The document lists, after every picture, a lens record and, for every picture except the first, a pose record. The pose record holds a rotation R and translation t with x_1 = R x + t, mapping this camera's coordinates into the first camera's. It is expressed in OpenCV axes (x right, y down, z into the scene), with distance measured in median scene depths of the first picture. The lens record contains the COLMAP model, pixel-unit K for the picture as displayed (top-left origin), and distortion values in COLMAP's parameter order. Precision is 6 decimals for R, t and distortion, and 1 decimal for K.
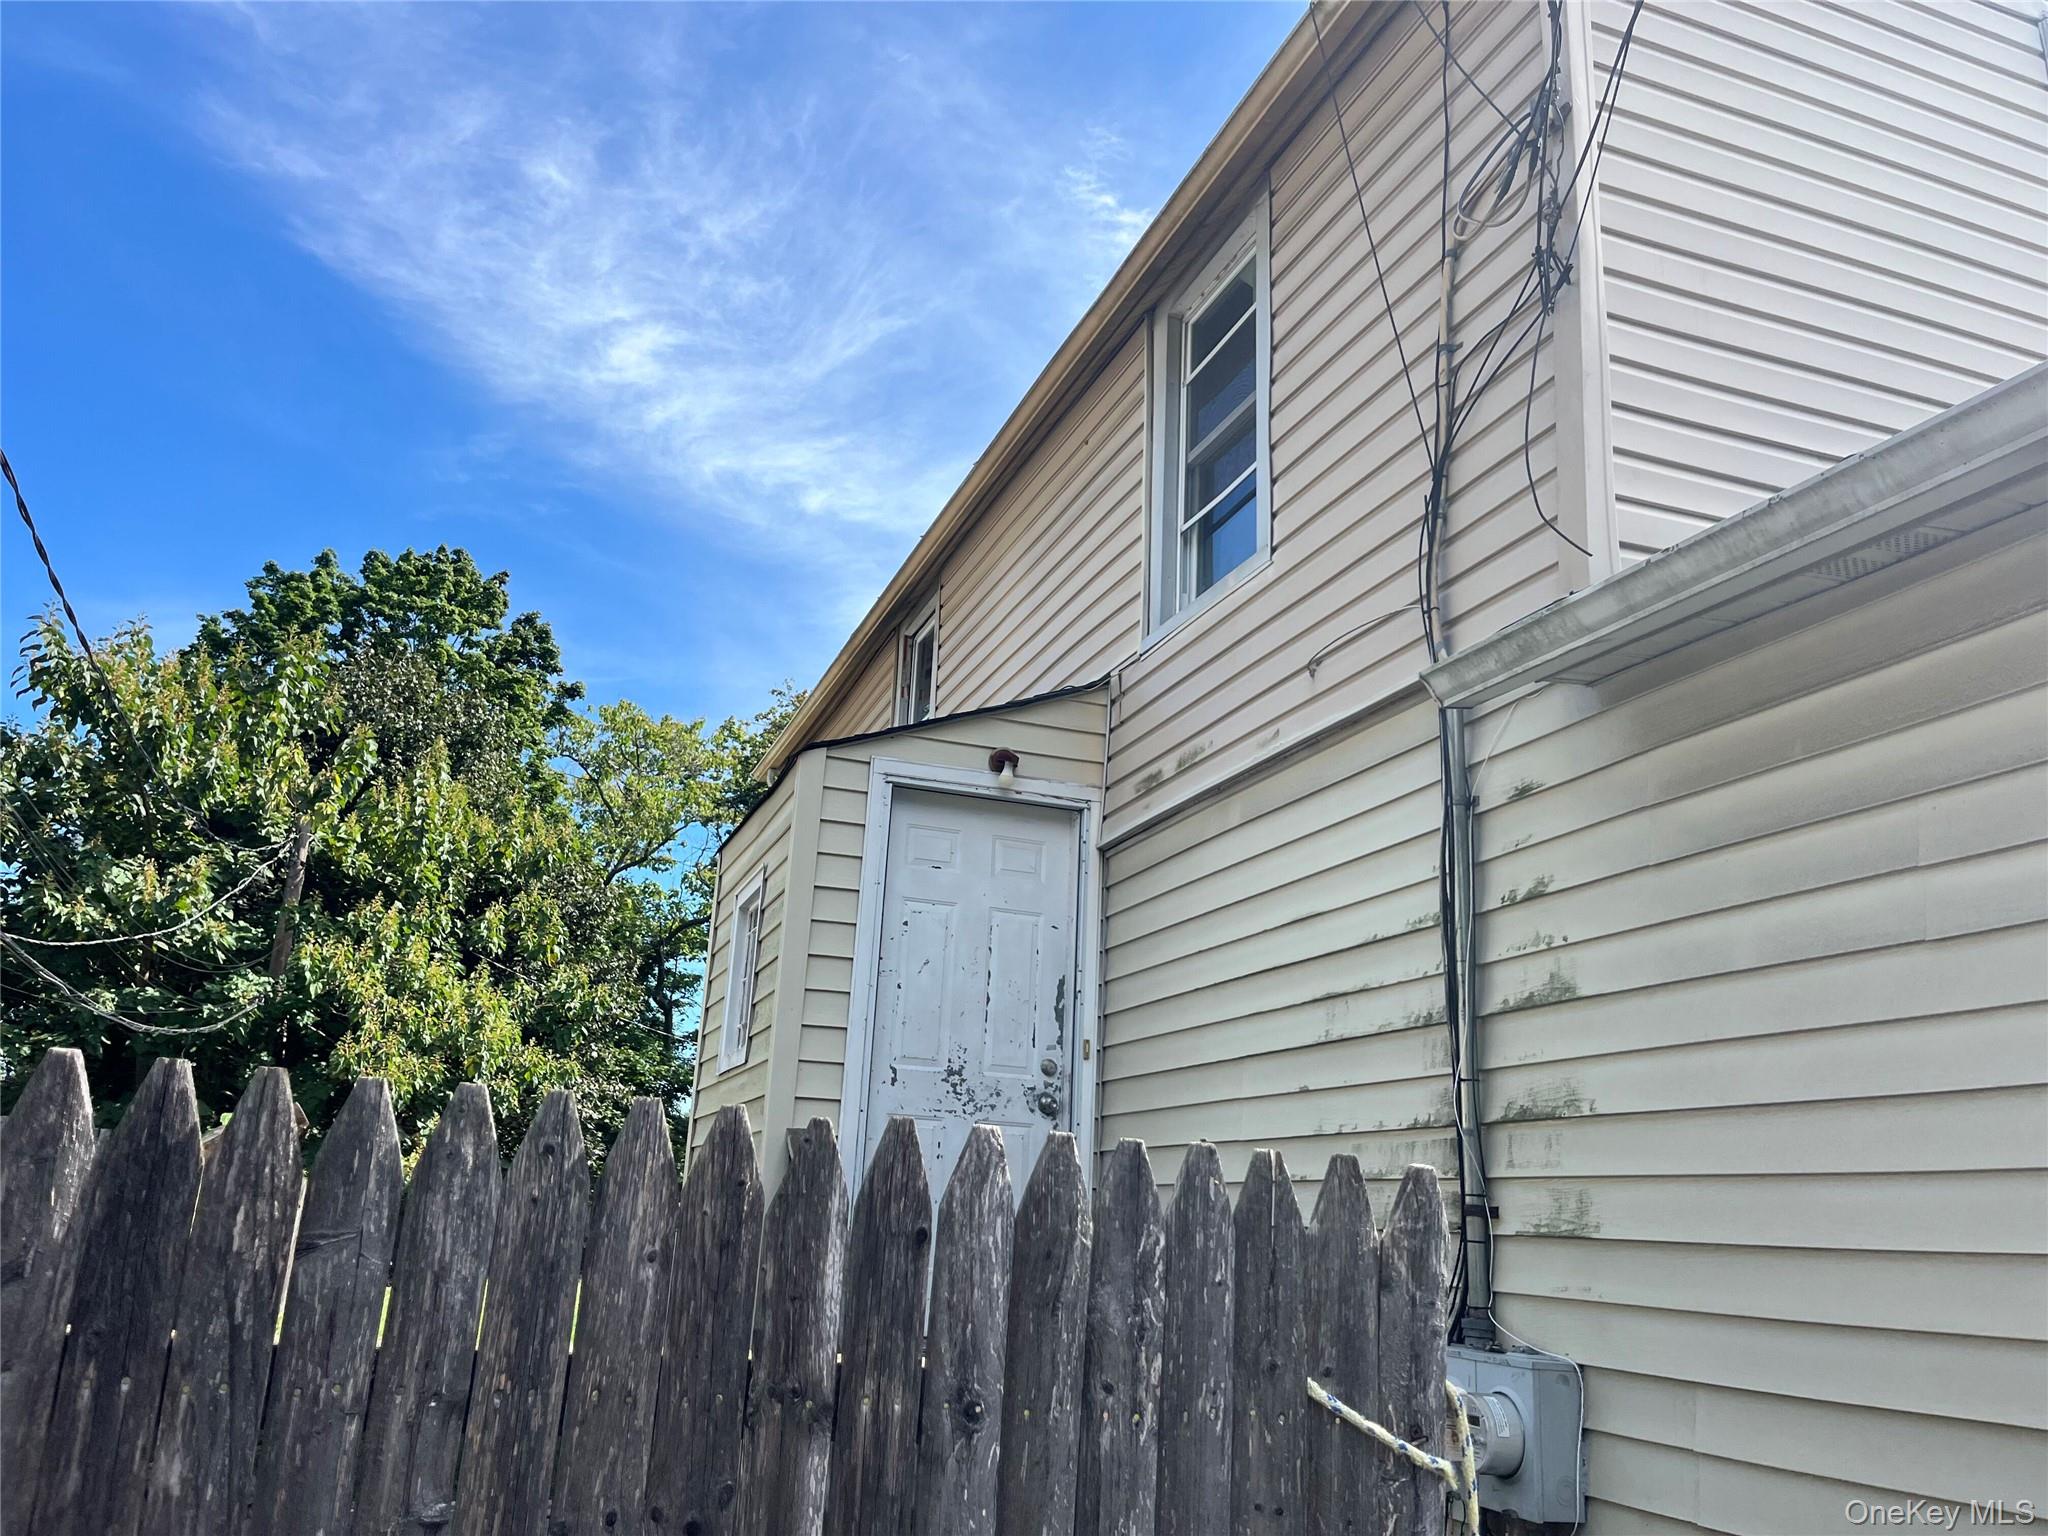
lens RADIAL K [[1551.9, 0, 1014.4], [0, 1551.9, 763.8], [0, 0, 1]] dist [0.059416, -0.089591]
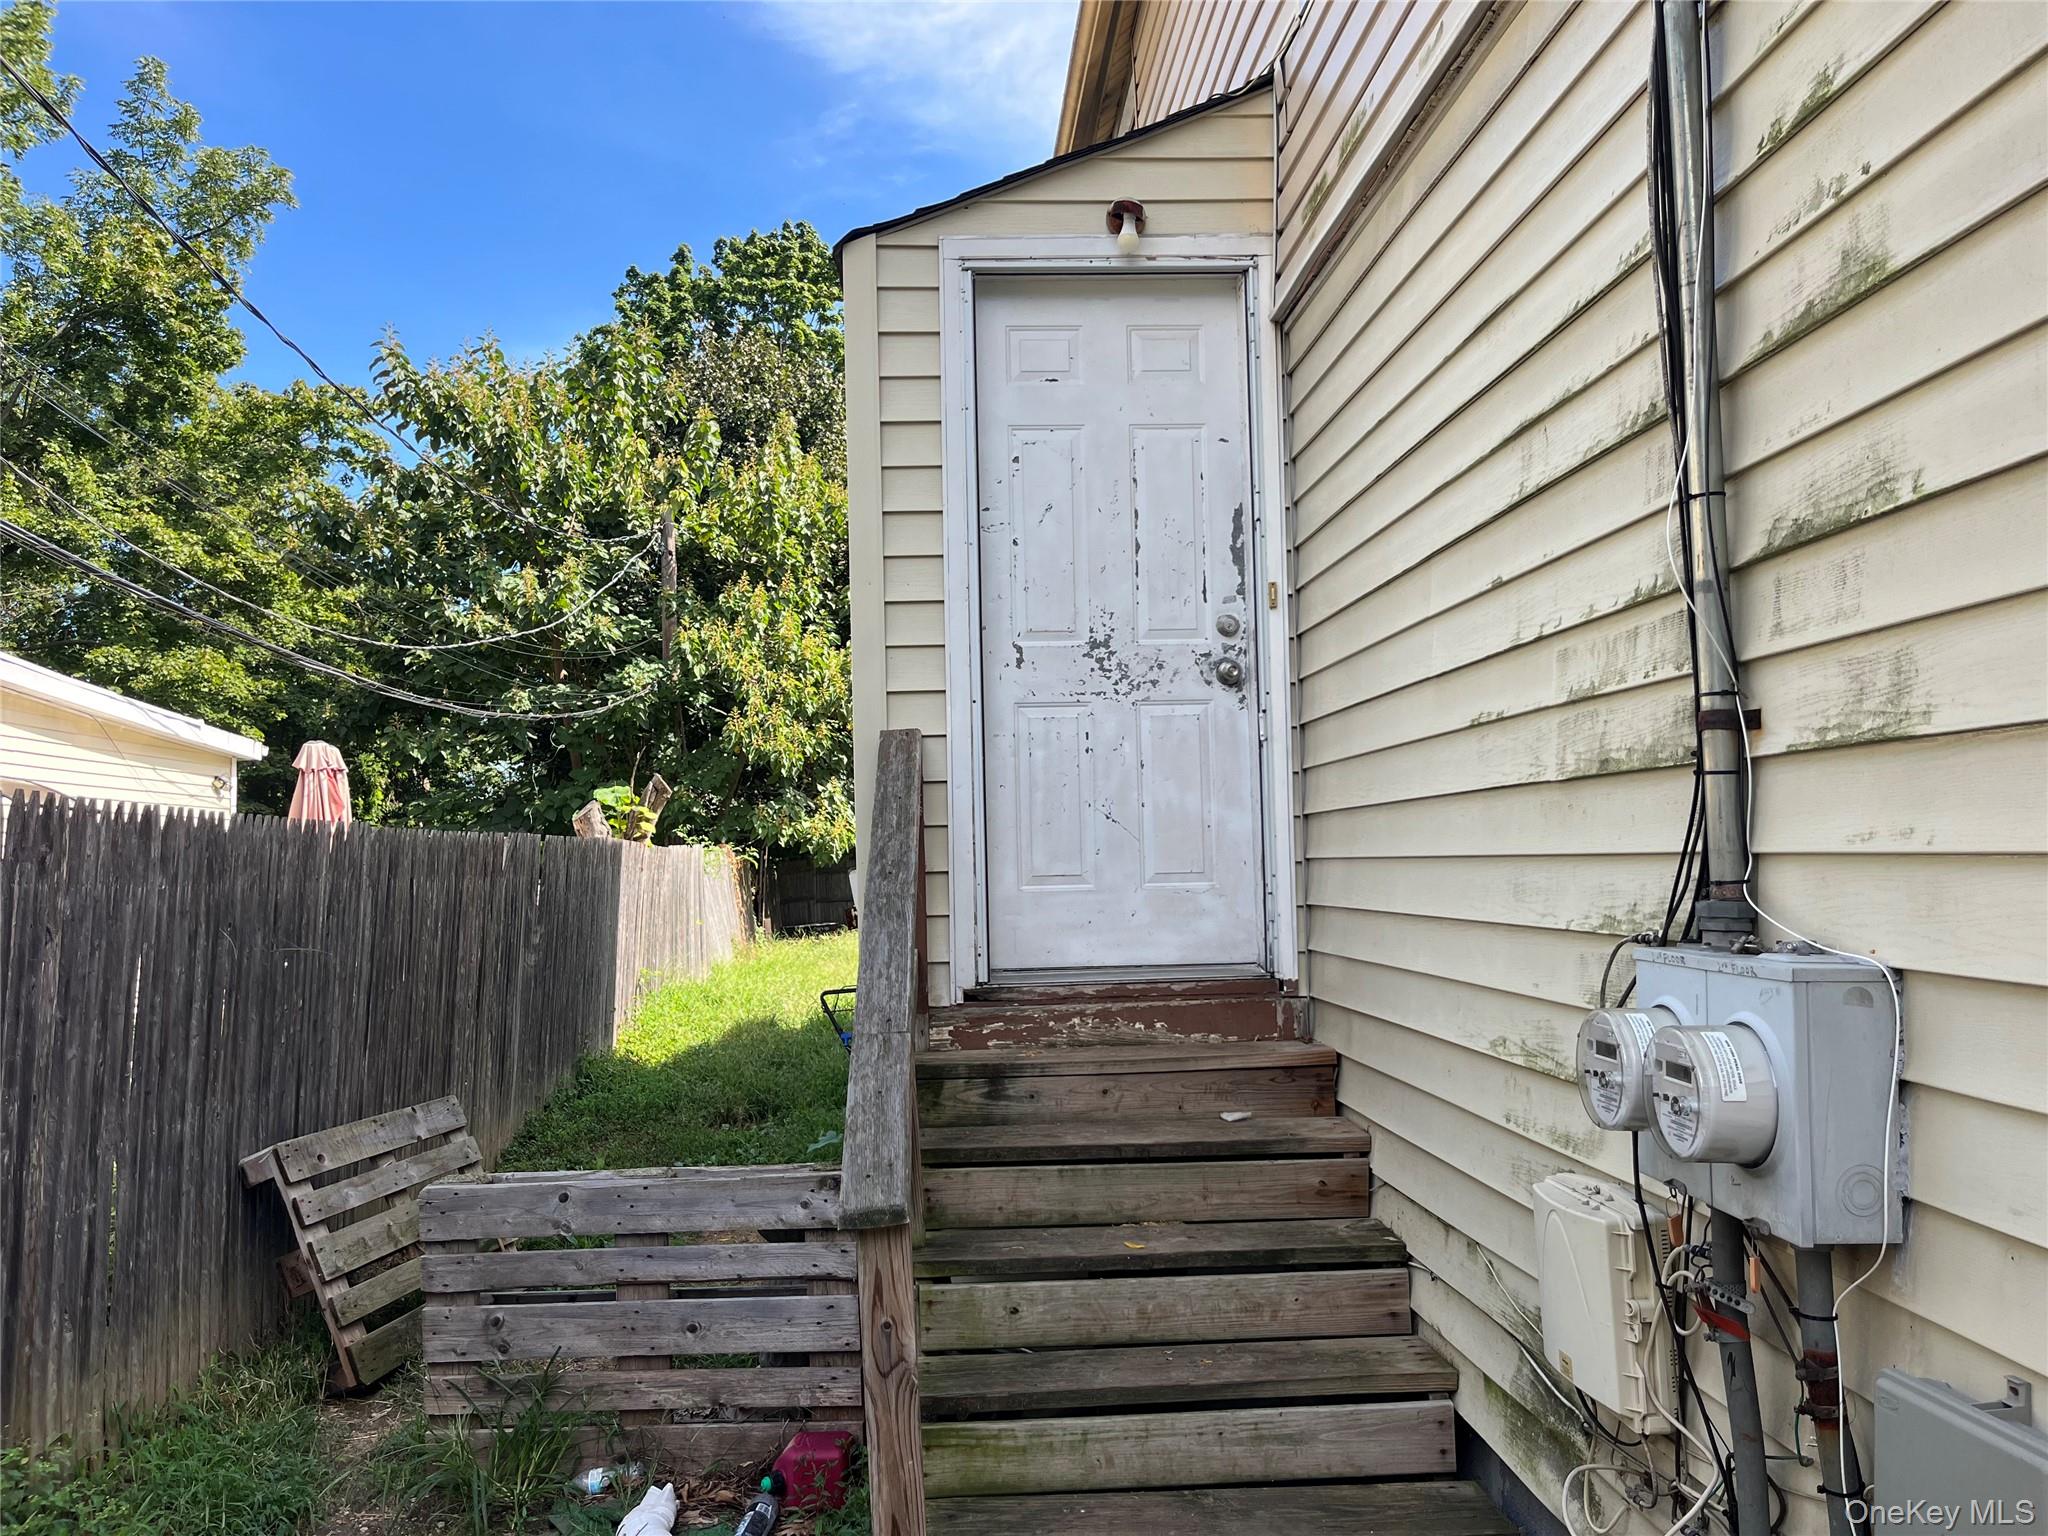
lens RADIAL K [[1551.9, 0, 1020.9], [0, 1551.9, 777.9], [0, 0, 1]] dist [0.059416, -0.089591]
pose [[0.957441, -0.085960, -0.275532, 0.034731], [0.147711, 0.966067, 0.211886, 0.024927], [0.247969, -0.243567, 0.937650, 0.067225]]
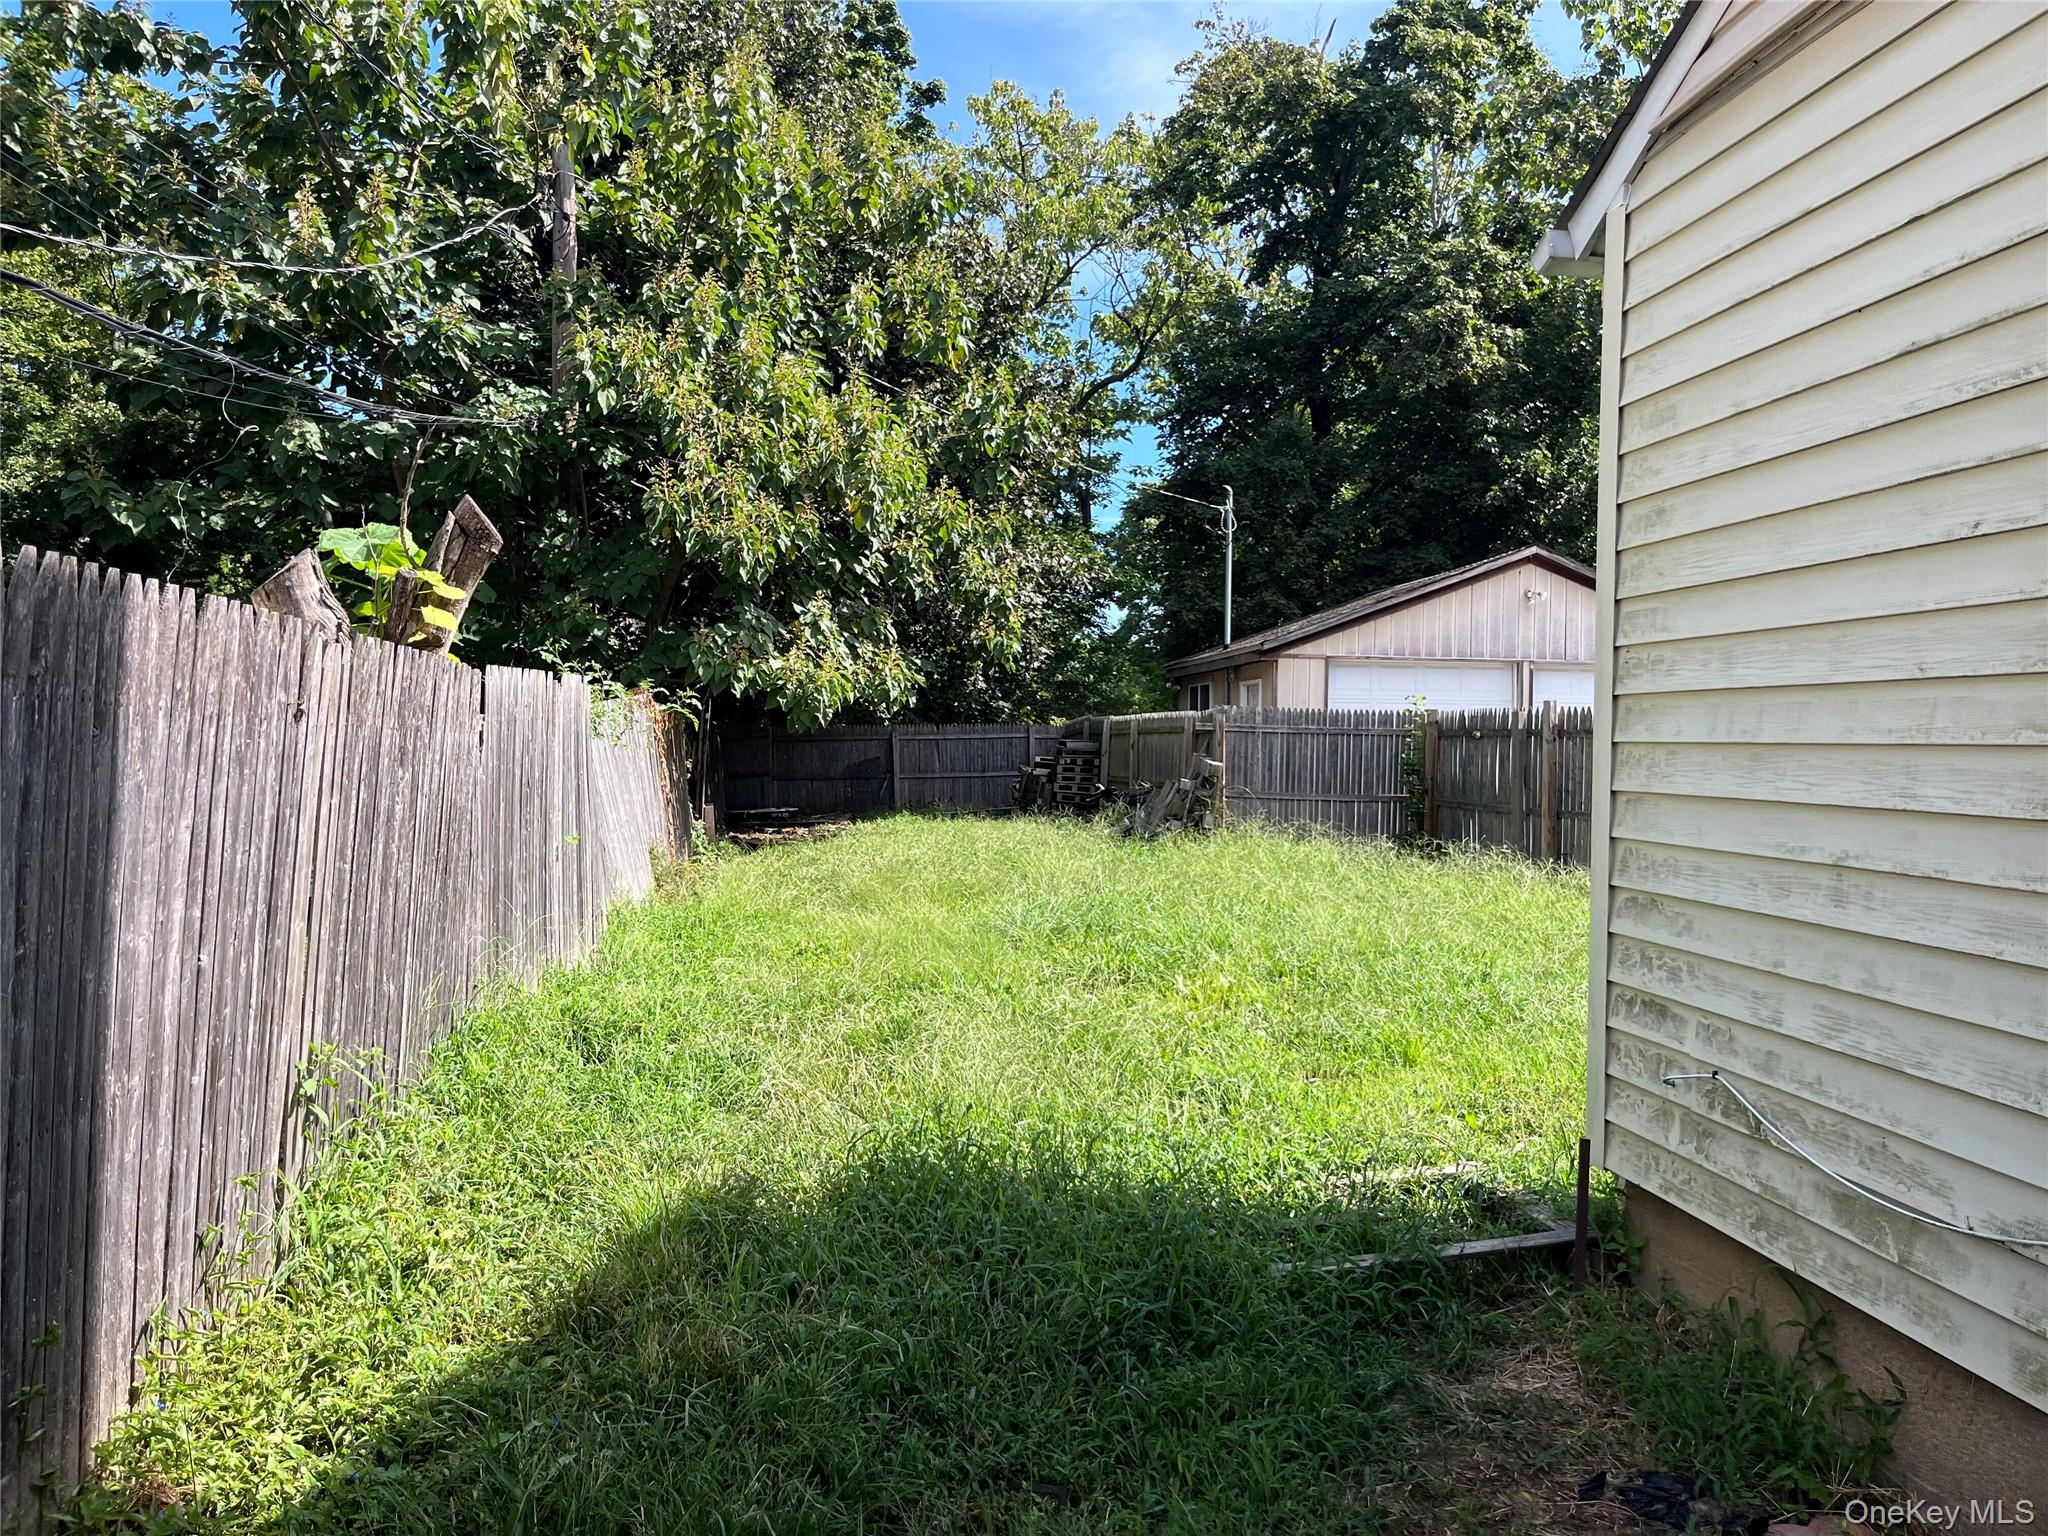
lens RADIAL K [[1551.9, 0, 1005.6], [0, 1551.9, 773.9], [0, 0, 1]] dist [0.059416, -0.089591]
pose [[0.967781, -0.029149, -0.250100, -0.137424], [0.103682, 0.951292, 0.290335, 0.119152], [0.229455, -0.306911, 0.923664, 0.405664]]
